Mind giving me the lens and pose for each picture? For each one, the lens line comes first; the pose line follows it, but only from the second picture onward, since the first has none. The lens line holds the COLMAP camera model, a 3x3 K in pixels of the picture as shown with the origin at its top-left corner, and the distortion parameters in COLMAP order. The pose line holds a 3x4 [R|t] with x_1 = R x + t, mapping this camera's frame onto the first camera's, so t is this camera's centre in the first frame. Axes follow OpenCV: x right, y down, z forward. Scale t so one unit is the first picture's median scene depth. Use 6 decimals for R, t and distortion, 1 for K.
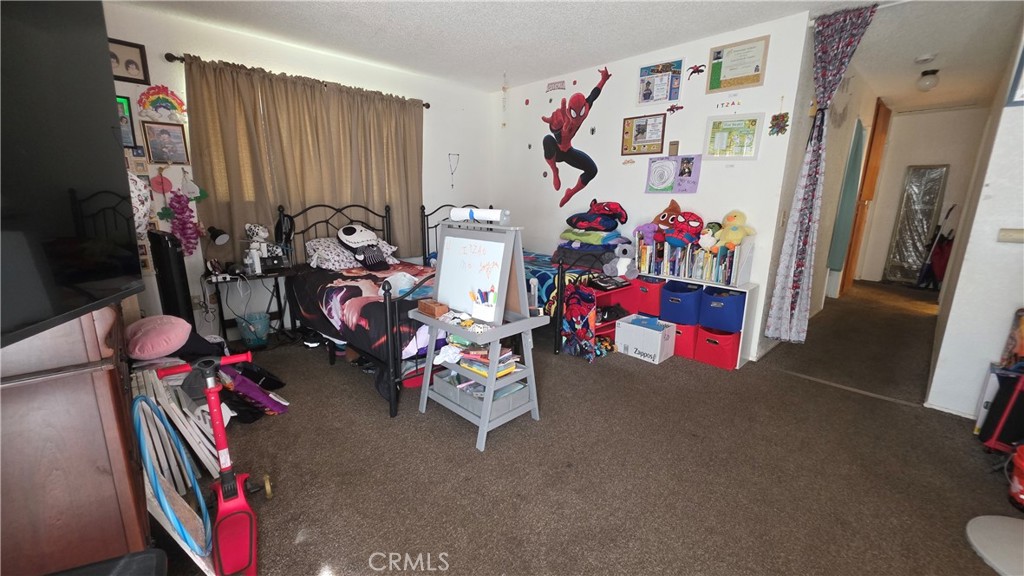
lens RADIAL K [[408.4, 0, 512.8], [0, 408.4, 287.2], [0, 0, 1]] dist [0.001306, -0.000260]
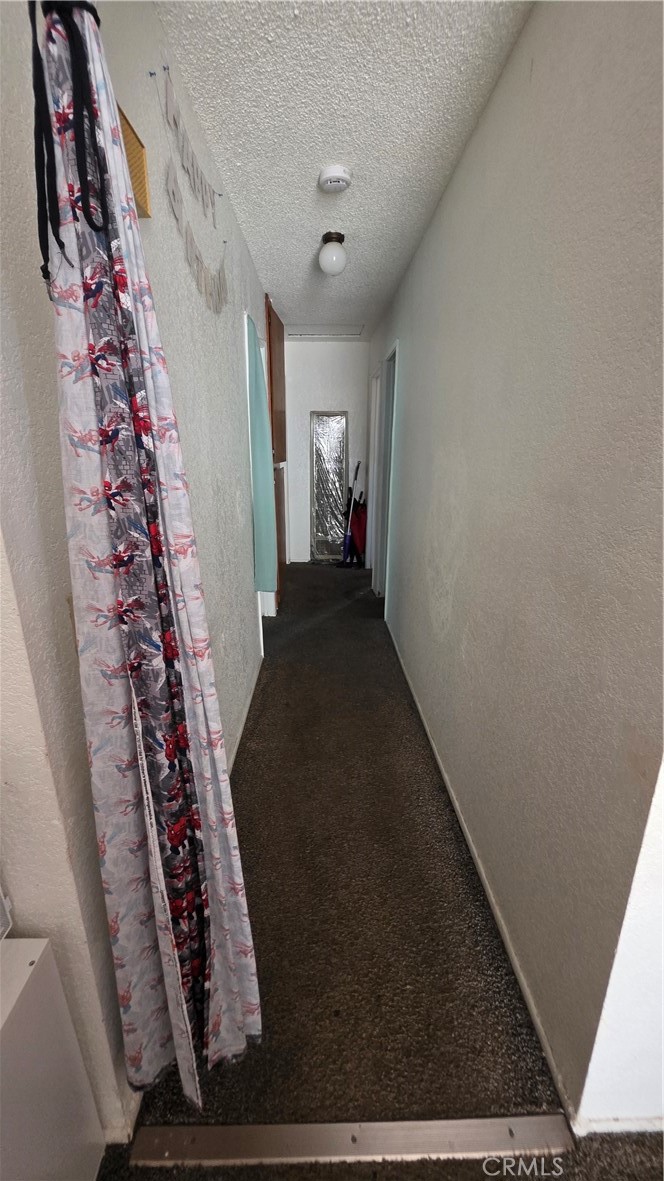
lens RADIAL K [[471.0, 0, 331.2], [0, 471.0, 591.5], [0, 0, 1]] dist [0.001306, -0.000260]
pose [[0.670921, -0.235500, 0.703139, 0.298848], [0.173653, 0.971760, 0.159772, -0.106106], [-0.720909, 0.014908, 0.692869, 0.372262]]
